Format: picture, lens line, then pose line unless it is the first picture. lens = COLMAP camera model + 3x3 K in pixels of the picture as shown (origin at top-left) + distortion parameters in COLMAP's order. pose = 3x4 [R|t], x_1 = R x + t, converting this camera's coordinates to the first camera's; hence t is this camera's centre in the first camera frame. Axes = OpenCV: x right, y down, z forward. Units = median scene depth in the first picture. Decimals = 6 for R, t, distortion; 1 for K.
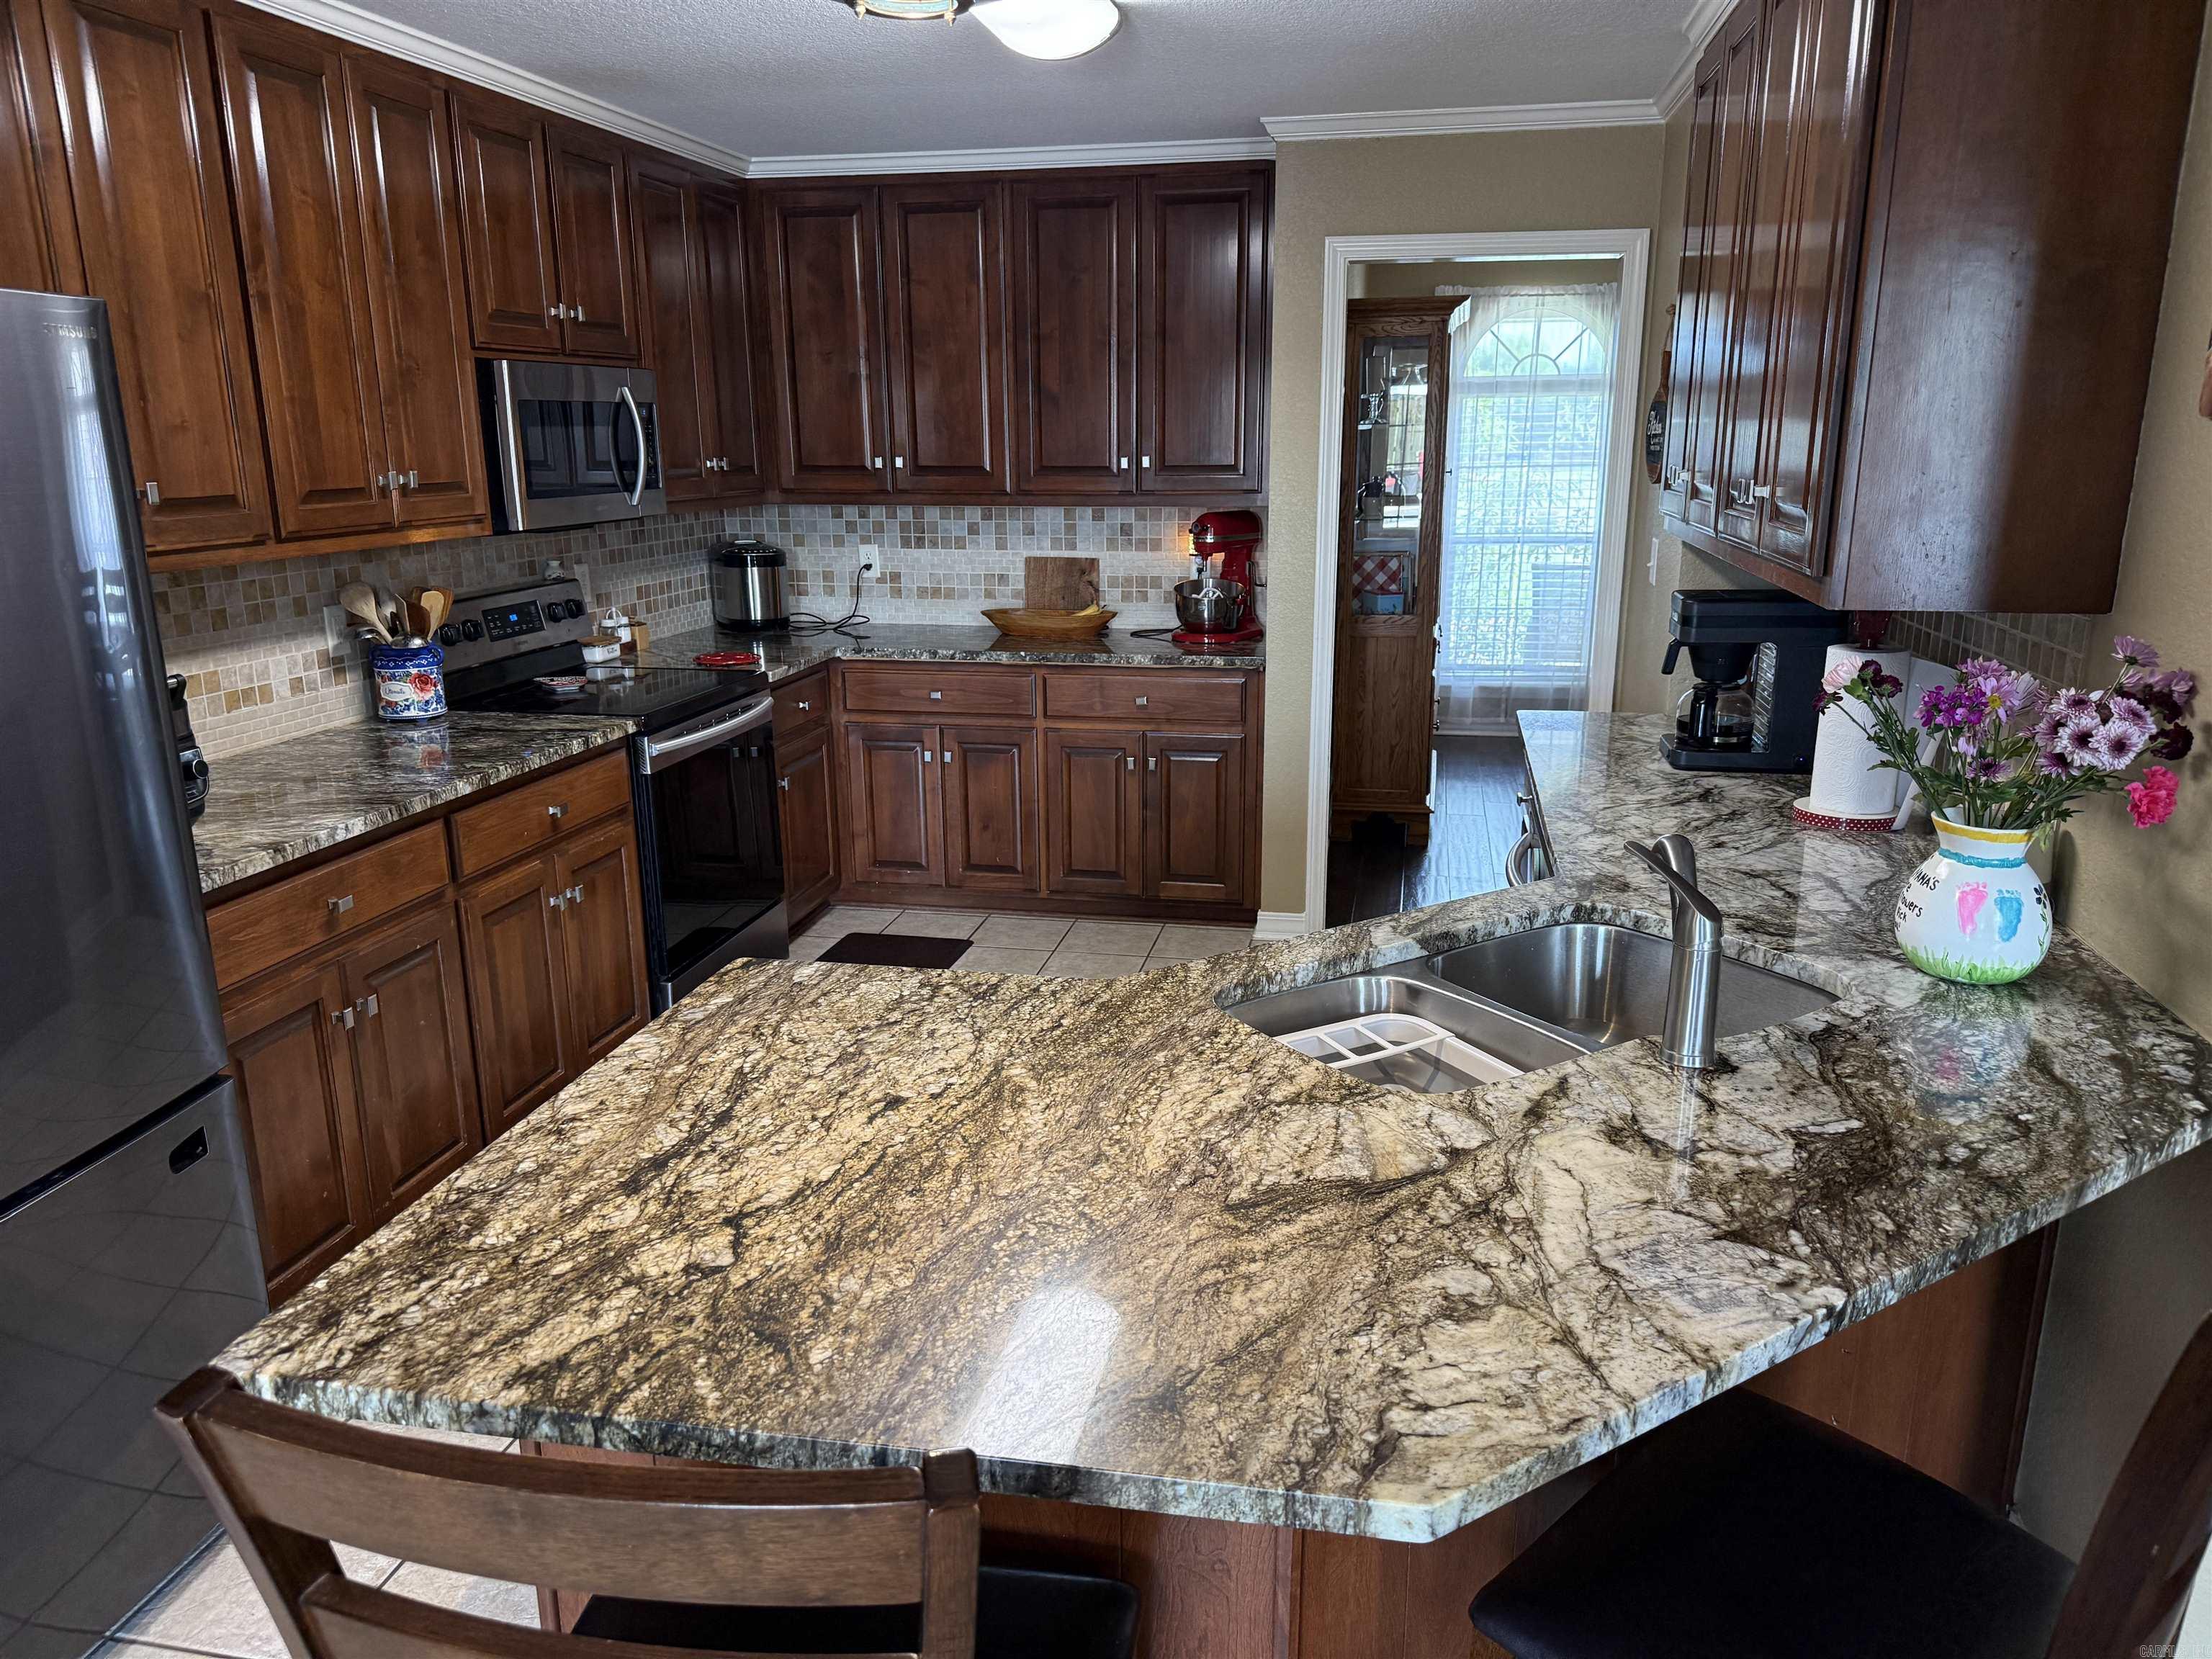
lens RADIAL K [[1560.8, 0, 1112.0], [0, 1560.8, 862.3], [0, 0, 1]] dist [0.091085, -0.099731]
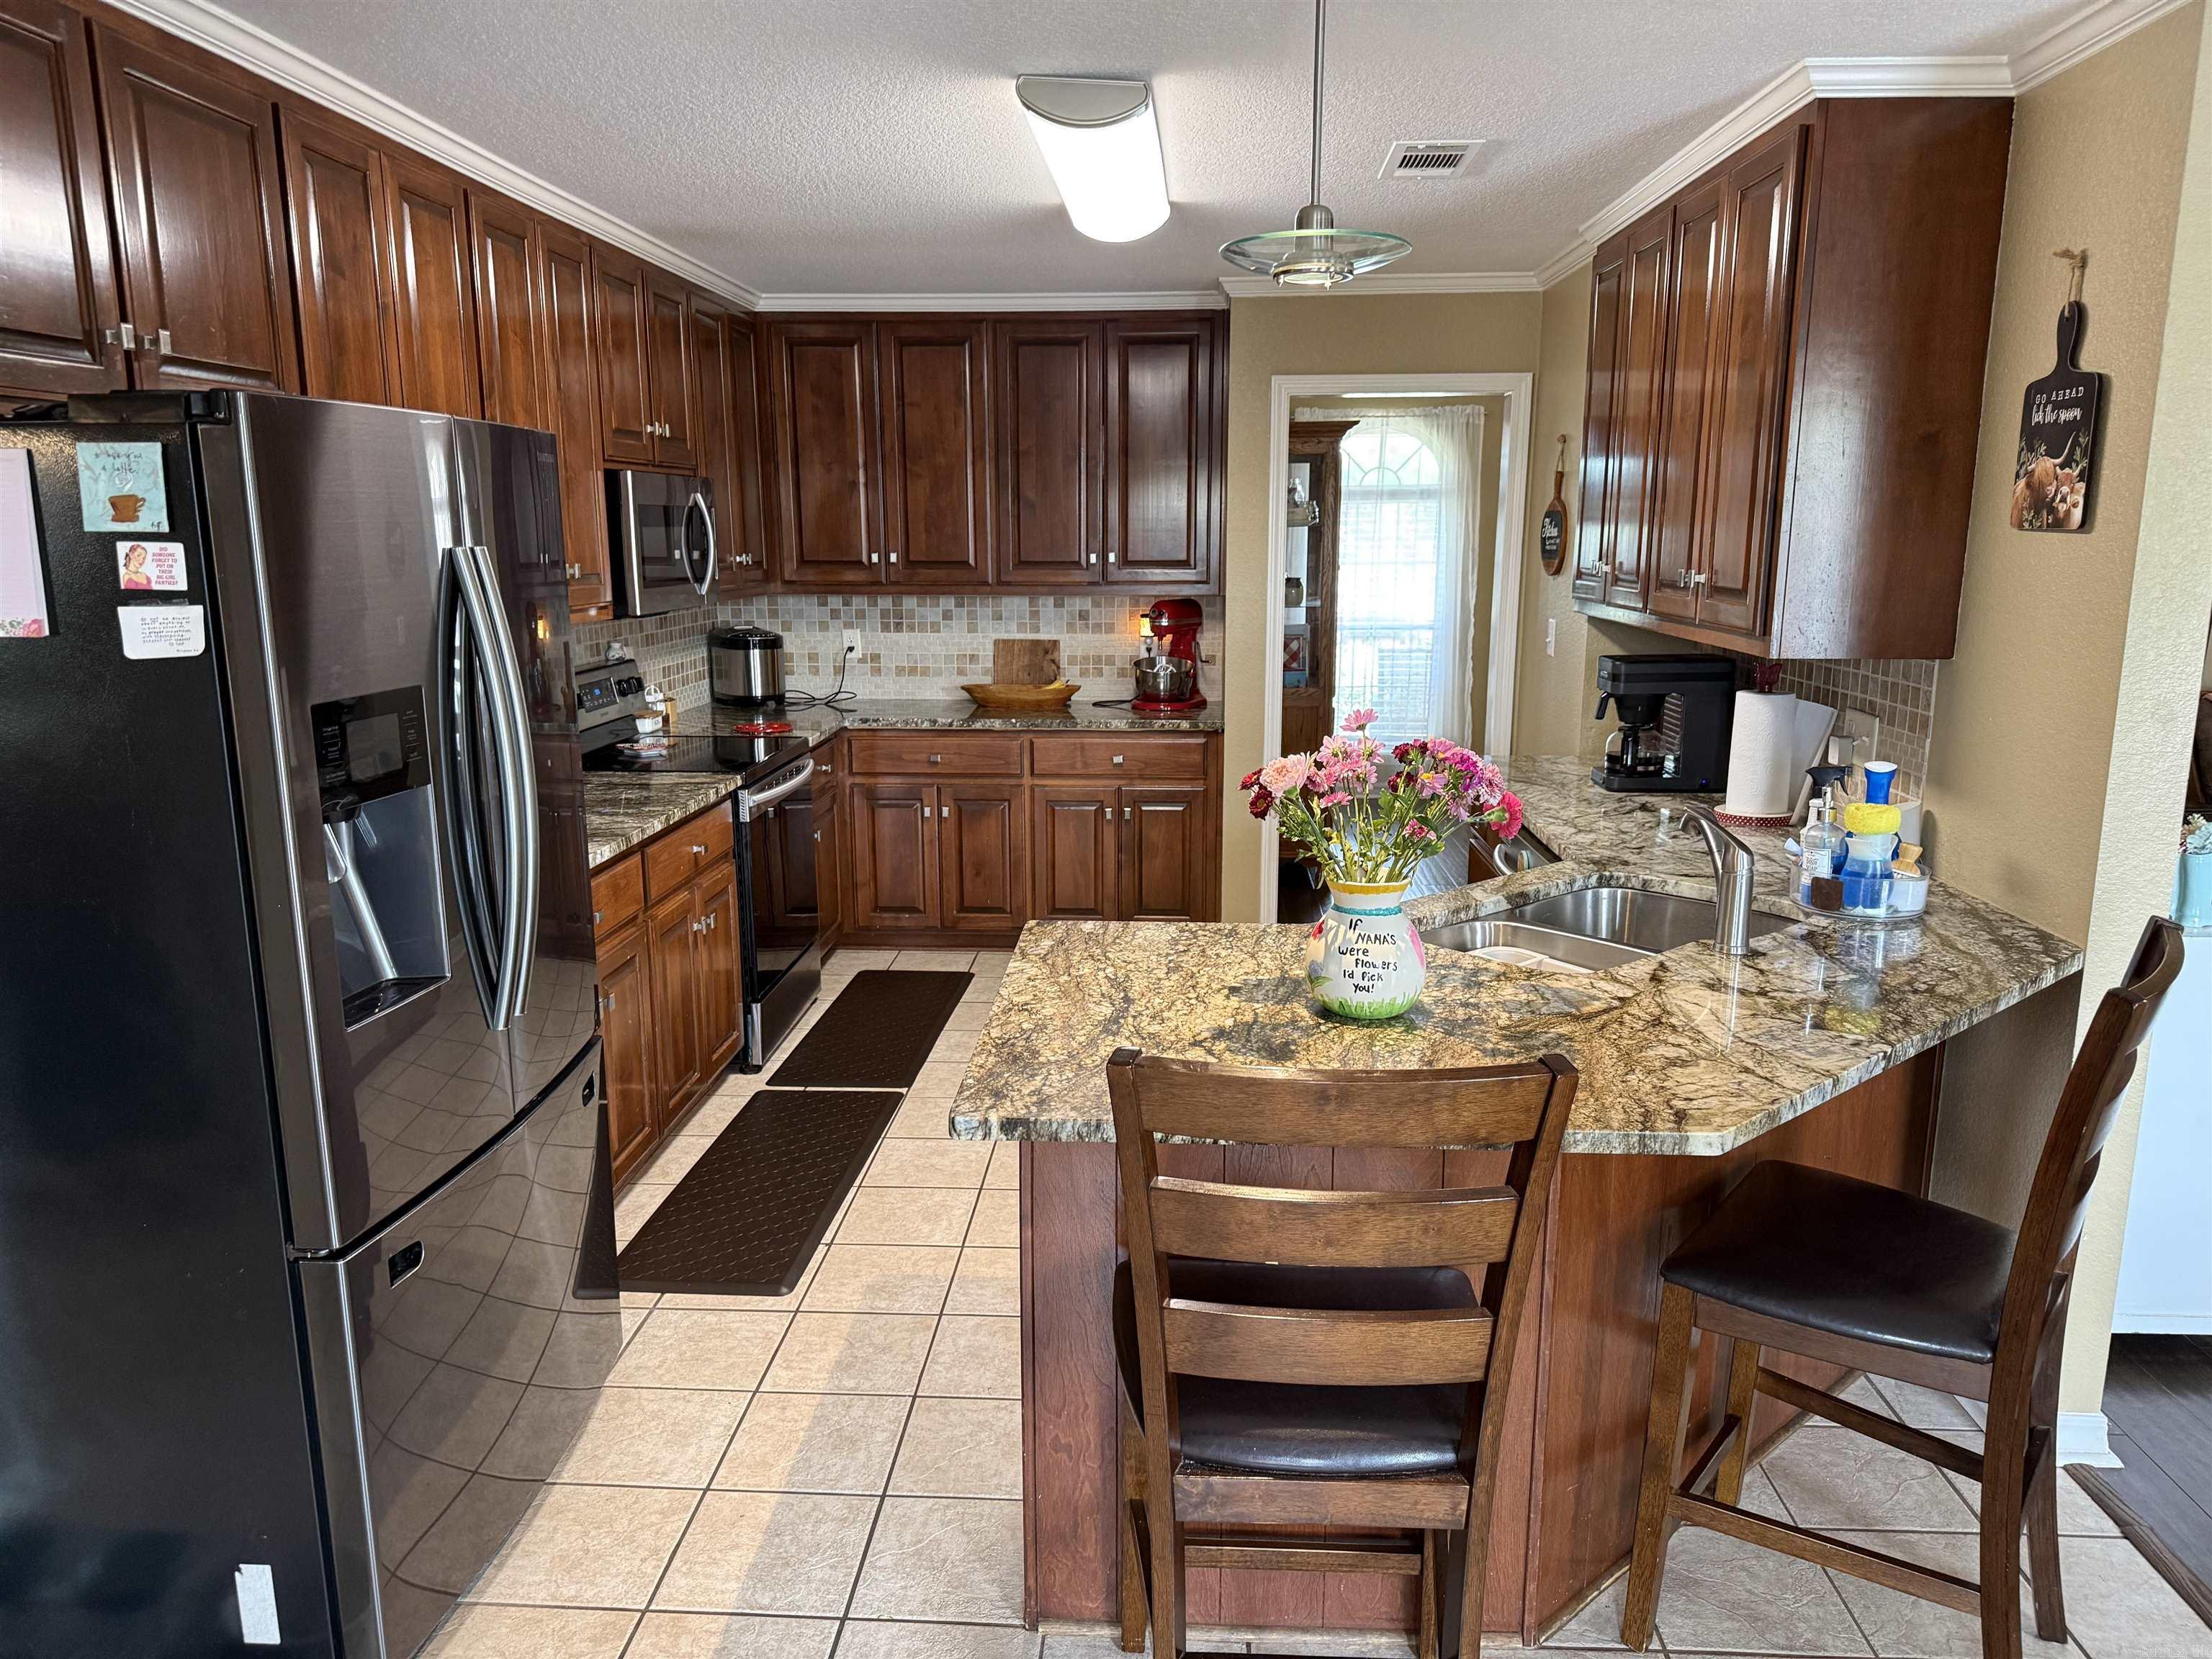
lens RADIAL K [[1556.2, 0, 1100.7], [0, 1556.2, 879.0], [0, 0, 1]] dist [0.070120, -0.082423]
pose [[0.990788, -0.025404, 0.133016, -0.162350], [0.031702, 0.998464, -0.045442, 0.040532], [-0.131657, 0.049241, 0.990072, -0.152171]]
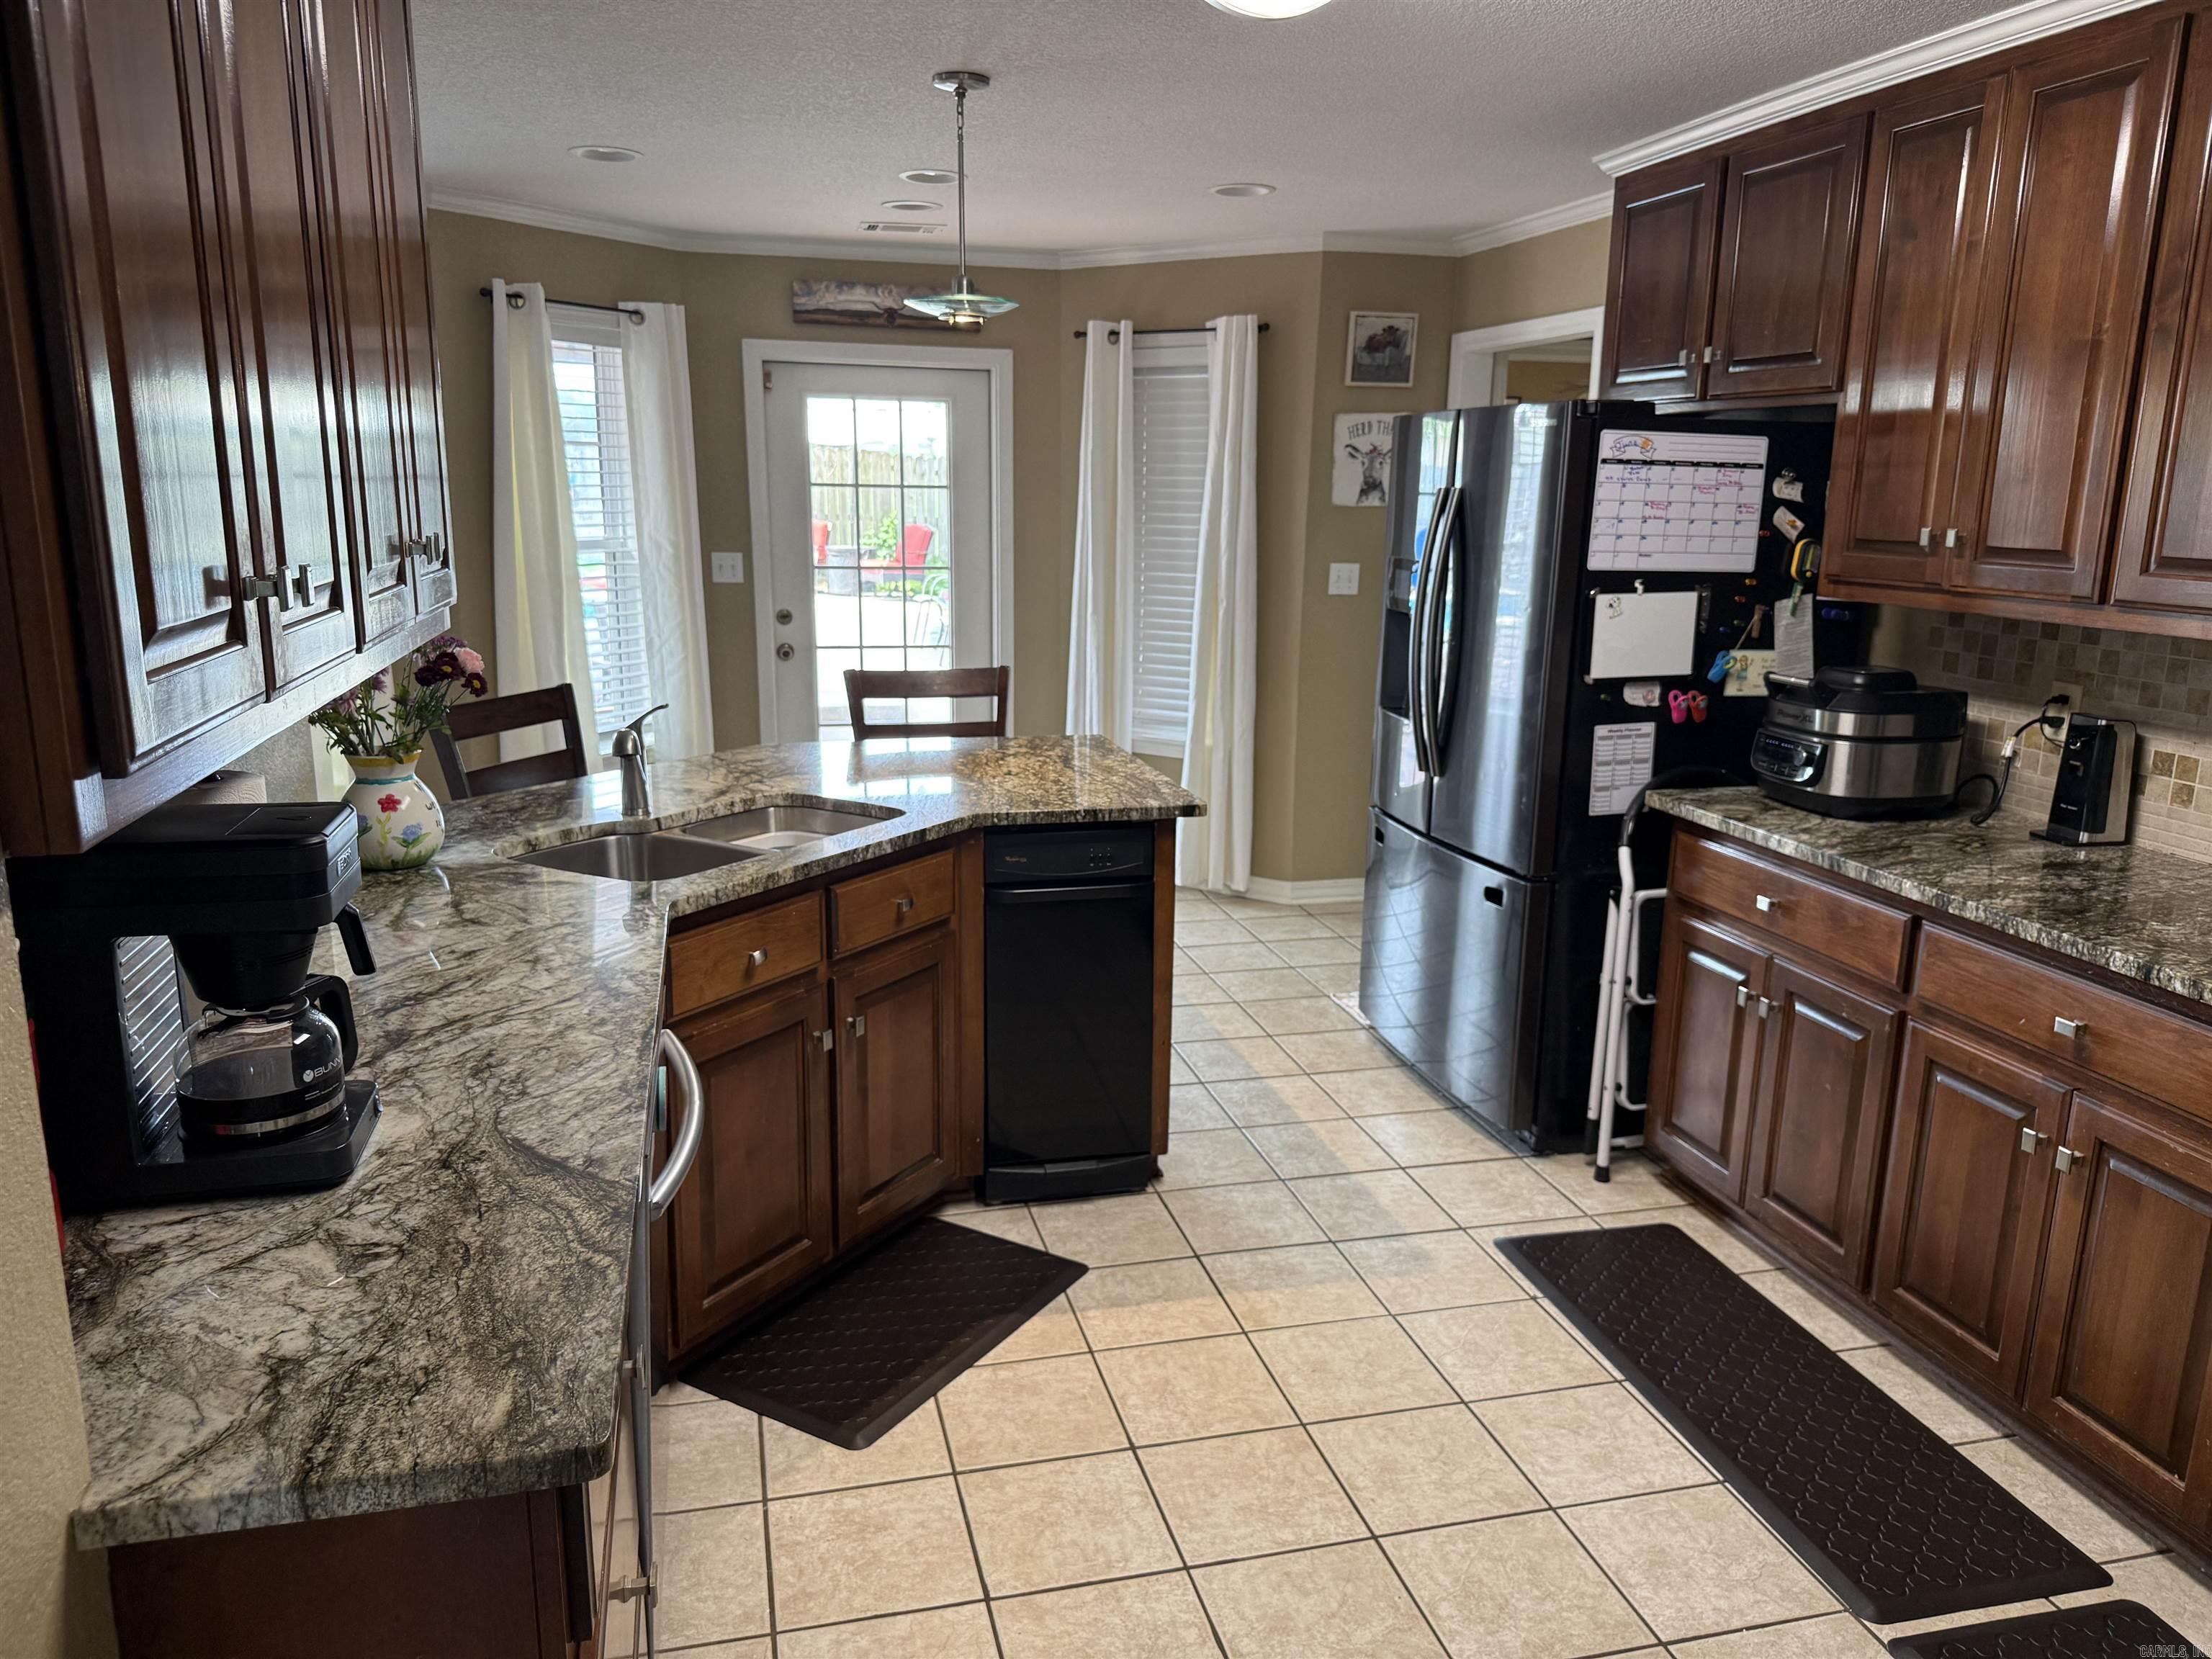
lens RADIAL K [[1568.4, 0, 1106.0], [0, 1568.4, 829.5], [0, 0, 1]] dist [0.071382, 0.000200]
pose [[-0.904816, 0.091236, -0.415914, 0.243909], [-0.119260, 0.883380, 0.453229, -0.291370], [0.408761, 0.459691, -0.788415, 1.033668]]
